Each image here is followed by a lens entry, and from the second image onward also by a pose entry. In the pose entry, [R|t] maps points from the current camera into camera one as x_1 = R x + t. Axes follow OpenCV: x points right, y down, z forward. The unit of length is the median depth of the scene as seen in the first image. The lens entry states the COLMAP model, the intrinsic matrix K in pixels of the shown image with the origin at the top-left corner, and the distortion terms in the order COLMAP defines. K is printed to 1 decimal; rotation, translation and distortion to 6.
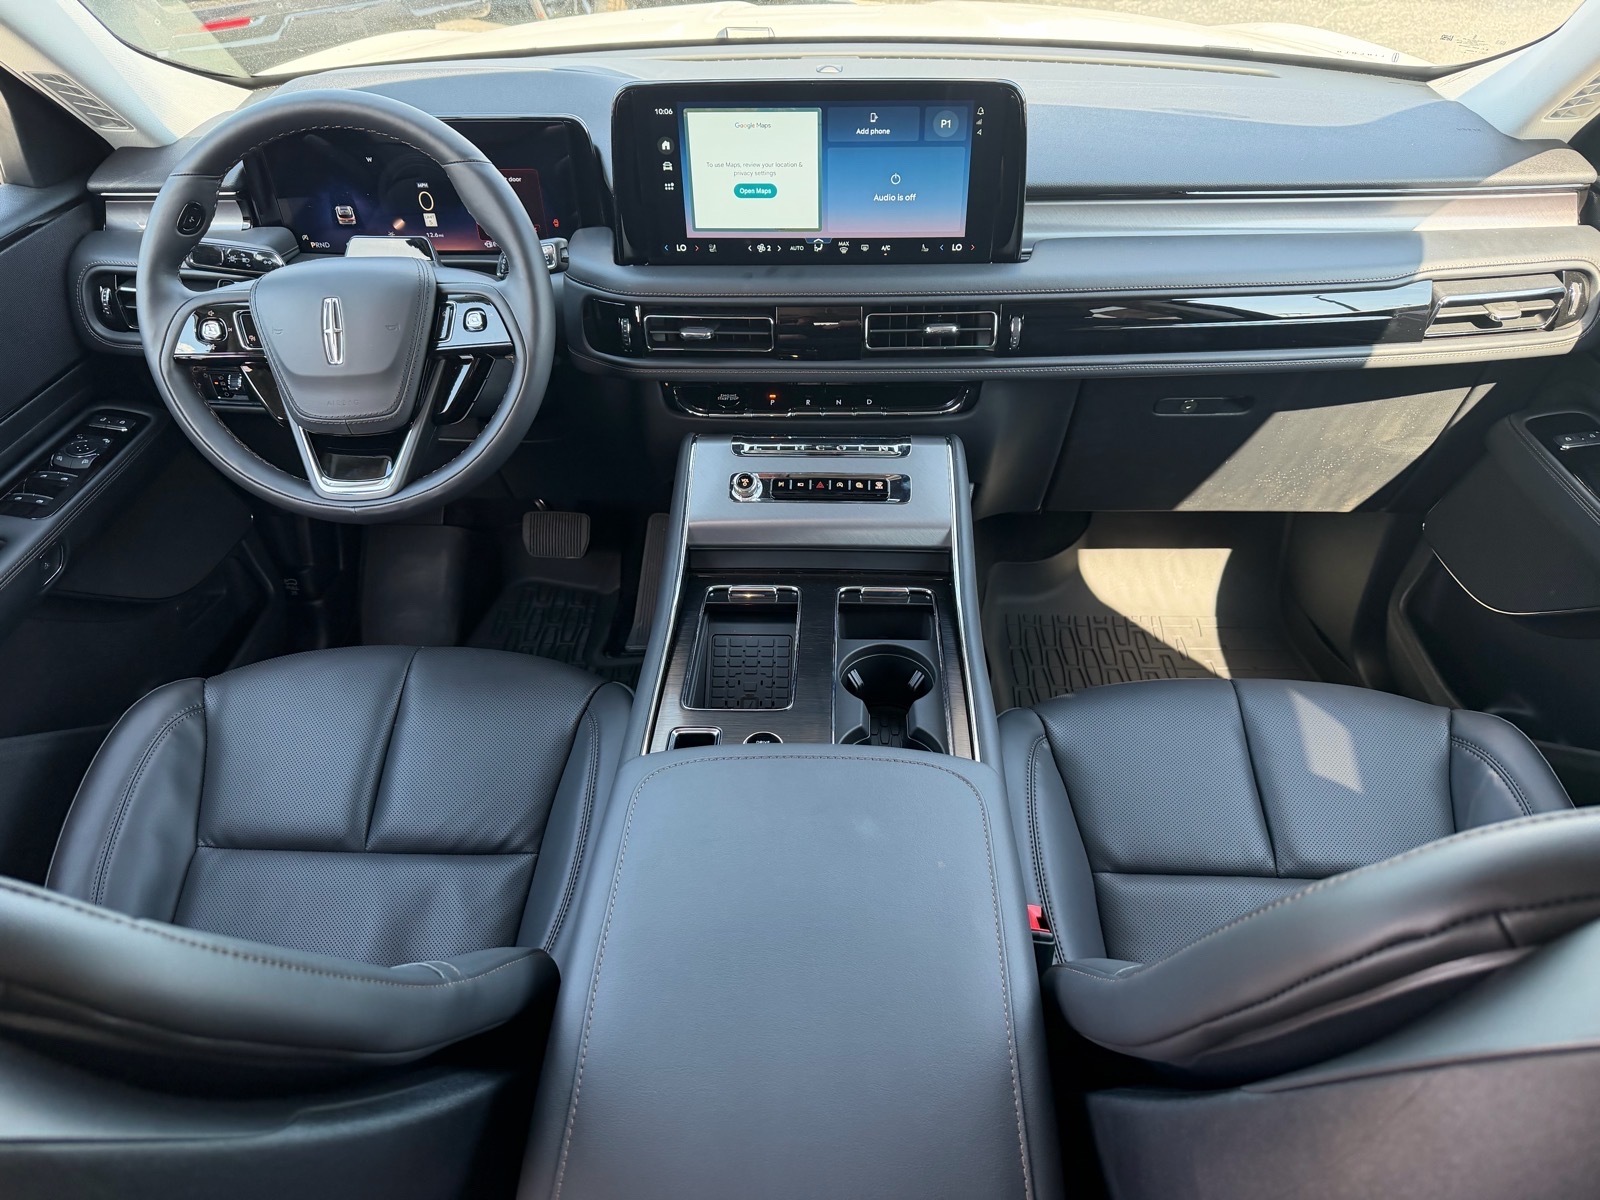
lens RADIAL K [[1129.9, 0, 810.5], [0, 1129.9, 626.7], [0, 0, 1]] dist [0.065336, -0.087189]
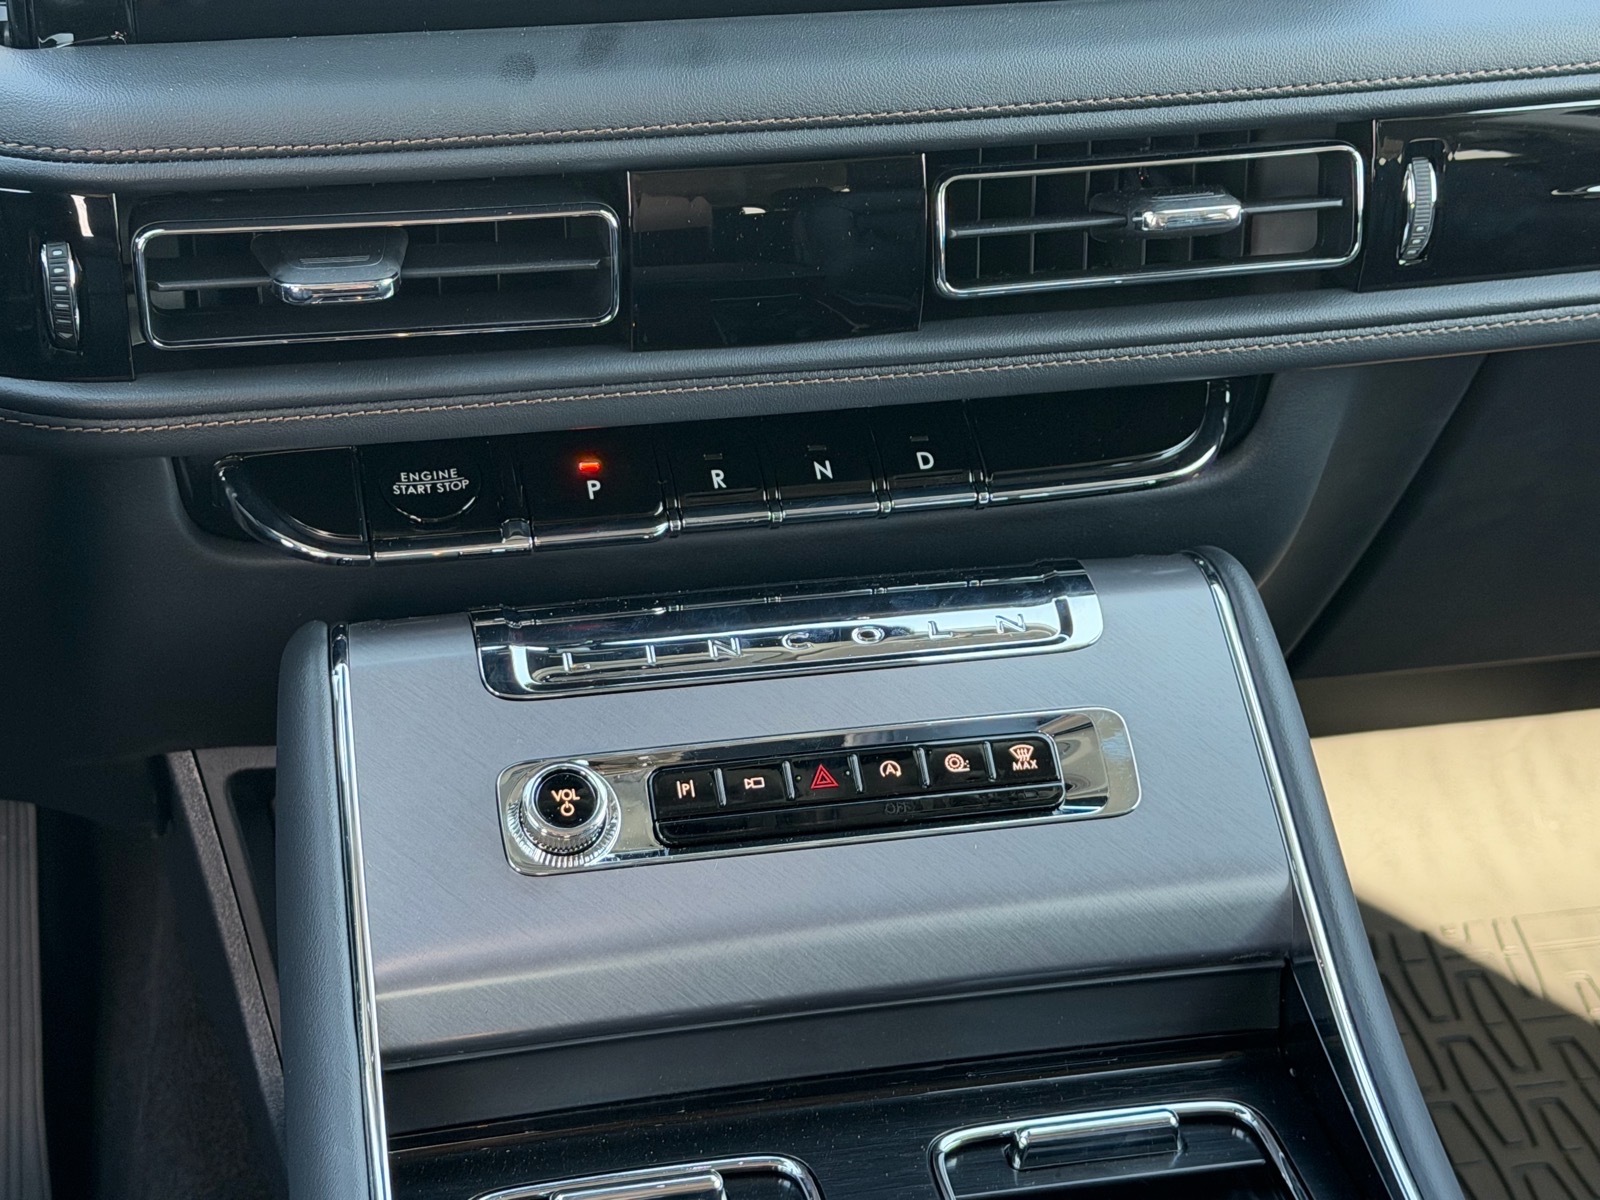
lens RADIAL K [[2920.8, 0, 813.6], [0, 2920.8, 605.8], [0, 0, 1]] dist [0.158674, -0.010245]
pose [[0.965435, -0.094604, 0.242868, -0.167009], [0.109682, 0.992743, -0.049301, -0.132005], [-0.236441, 0.074235, 0.968806, 0.291100]]
